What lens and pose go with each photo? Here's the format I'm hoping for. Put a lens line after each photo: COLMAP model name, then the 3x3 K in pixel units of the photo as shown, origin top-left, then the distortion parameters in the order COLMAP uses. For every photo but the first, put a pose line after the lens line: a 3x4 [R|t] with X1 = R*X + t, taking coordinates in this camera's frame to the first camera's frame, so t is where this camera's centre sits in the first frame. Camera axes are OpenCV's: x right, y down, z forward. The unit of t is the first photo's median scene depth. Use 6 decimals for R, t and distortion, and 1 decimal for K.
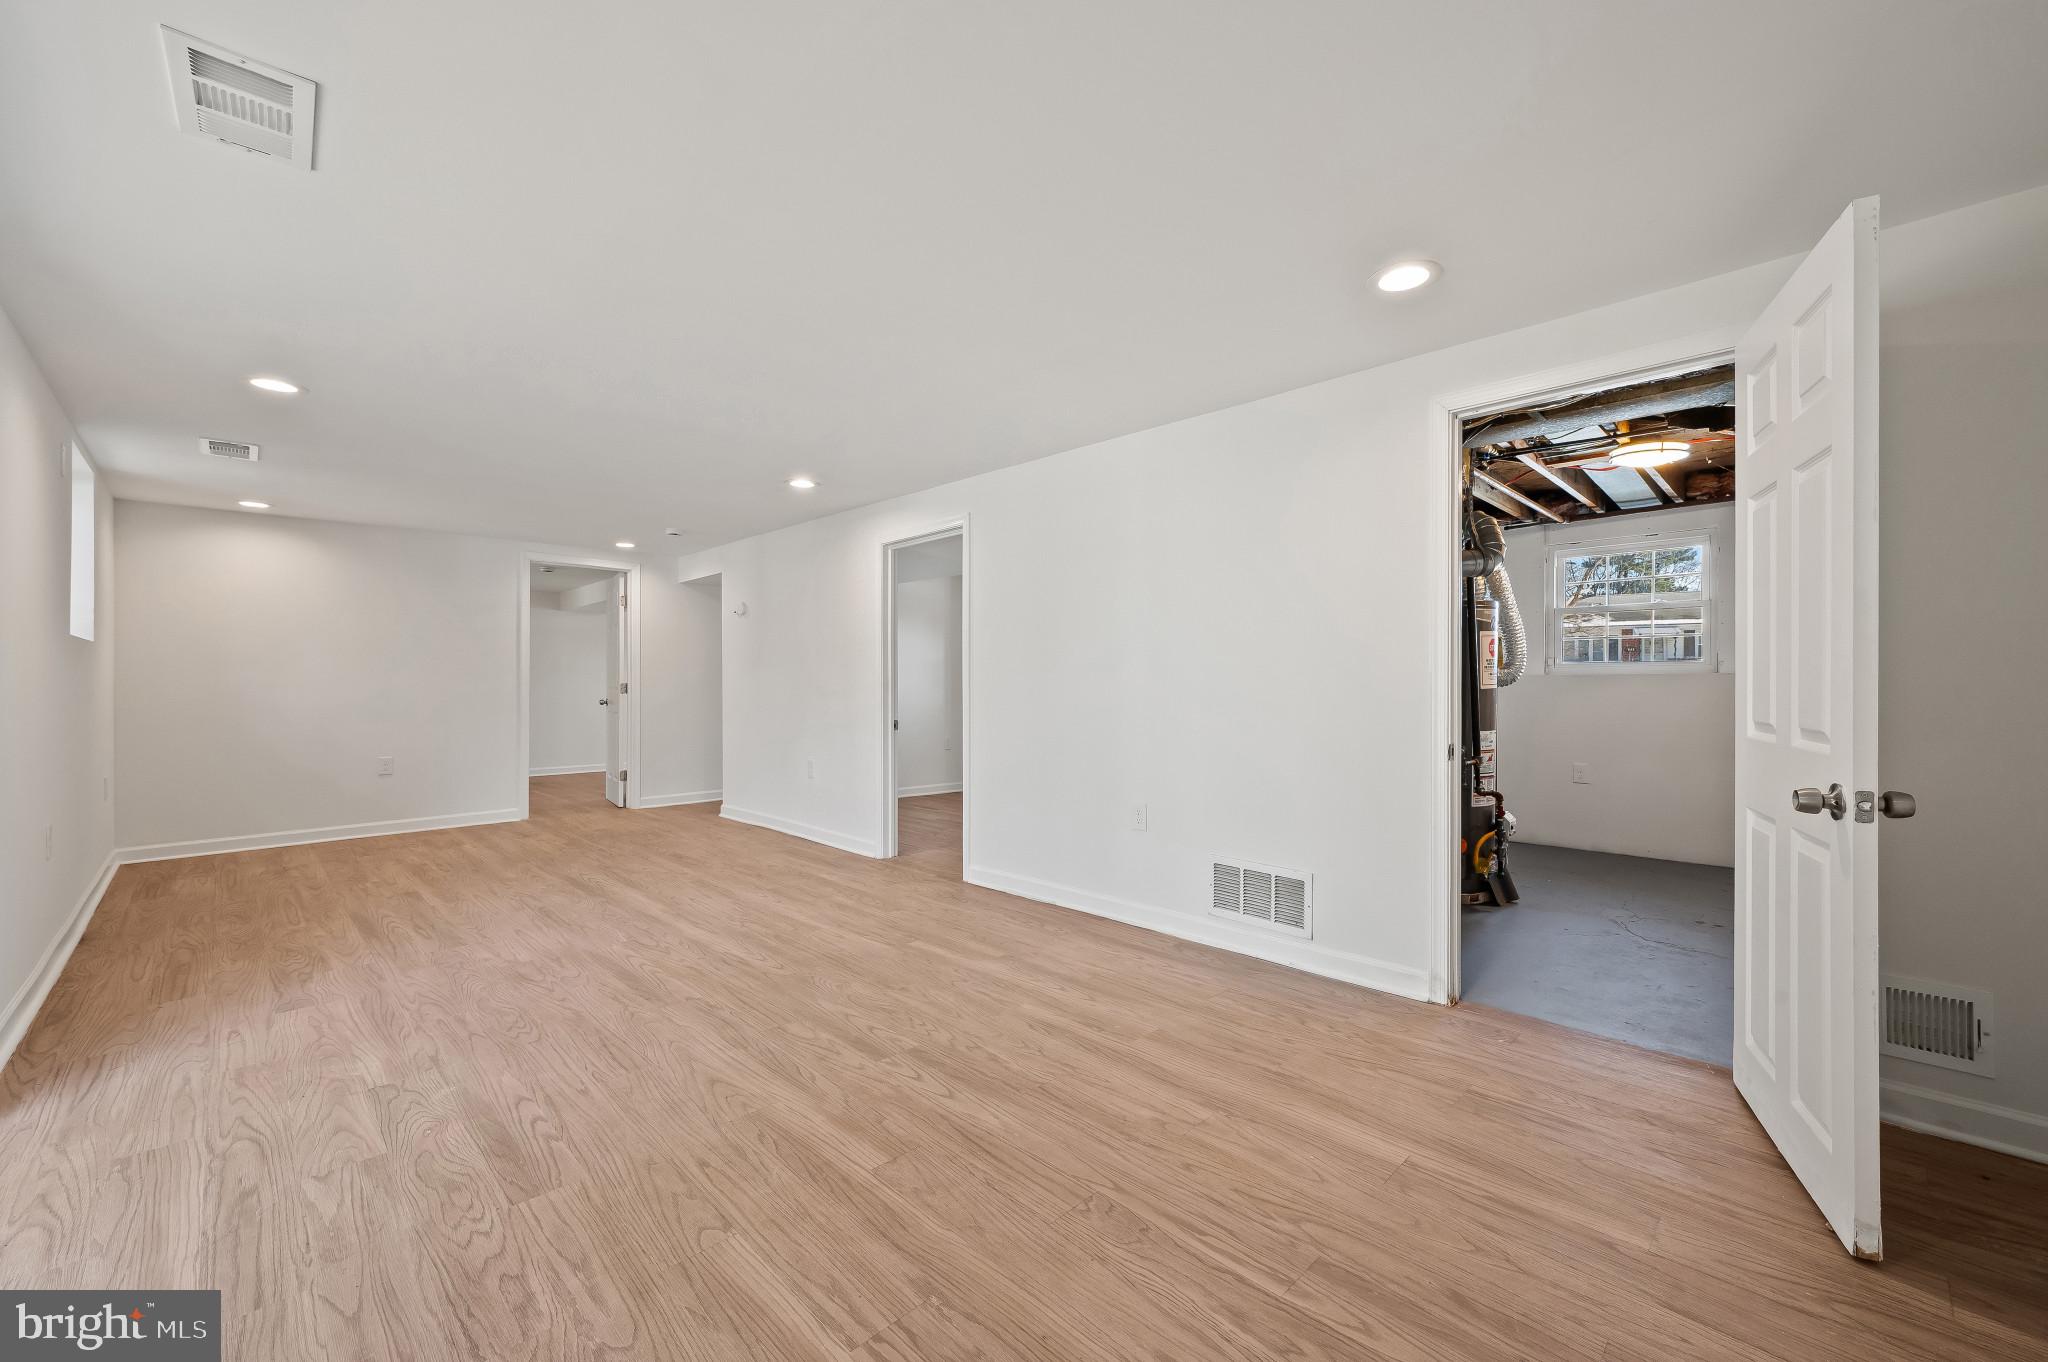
lens RADIAL K [[810.2, 0, 1024.0], [0, 810.2, 681.4], [0, 0, 1]] dist [0.000548, 0.000415]
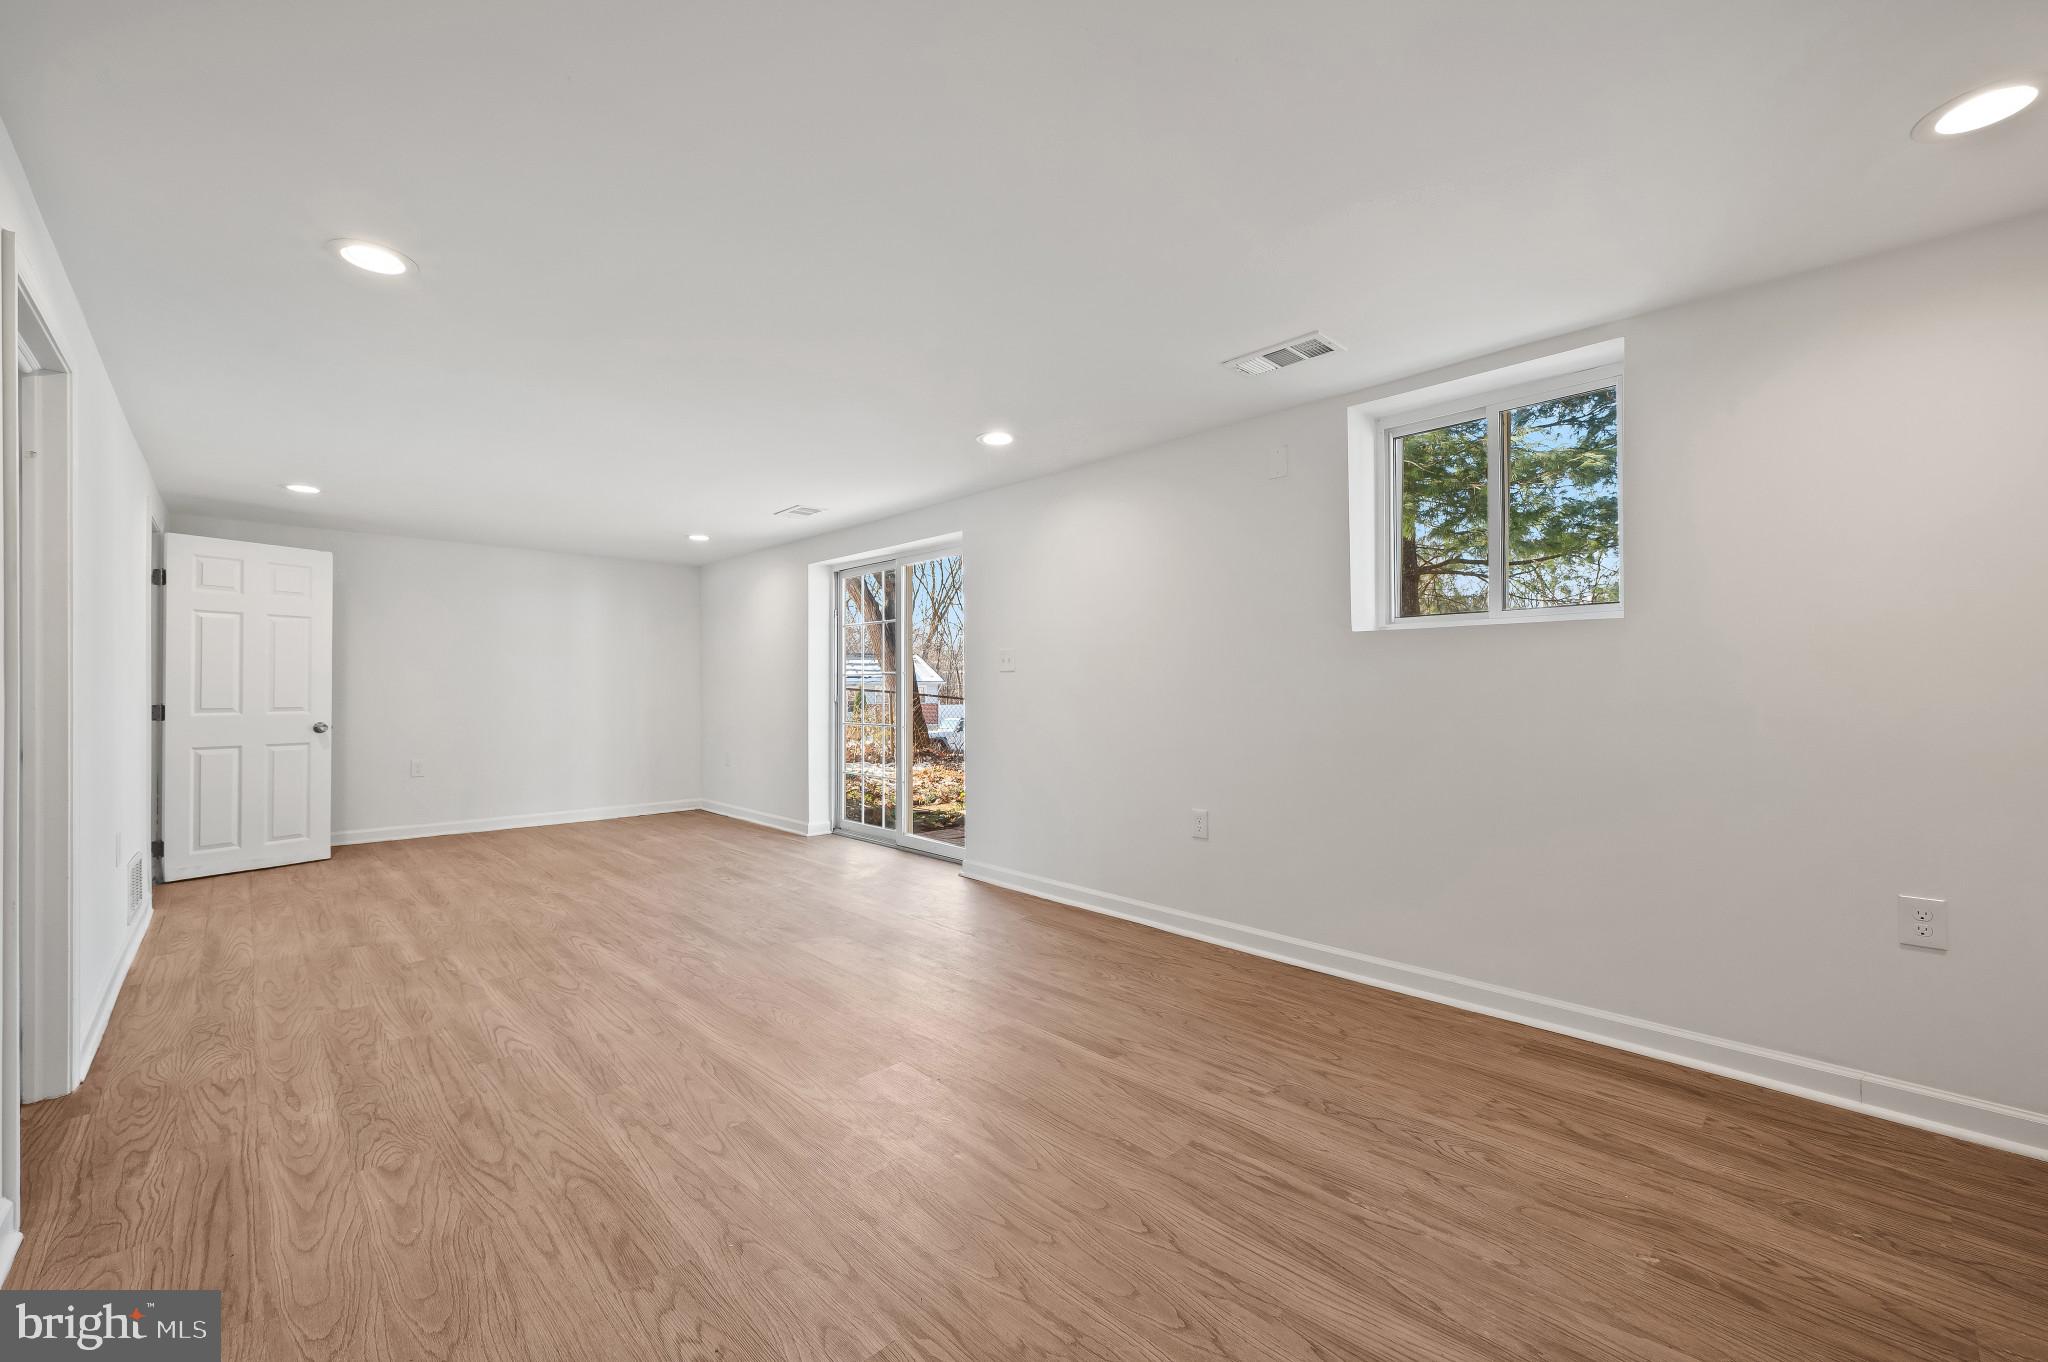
lens RADIAL K [[810.2, 0, 1024.4], [0, 810.2, 681.4], [0, 0, 1]] dist [0.000548, 0.000415]
pose [[-0.999931, 0.005616, 0.010333, -0.804128], [0.005532, 0.999952, -0.008085, 0.001296], [-0.010378, -0.008027, -0.999914, 1.807008]]
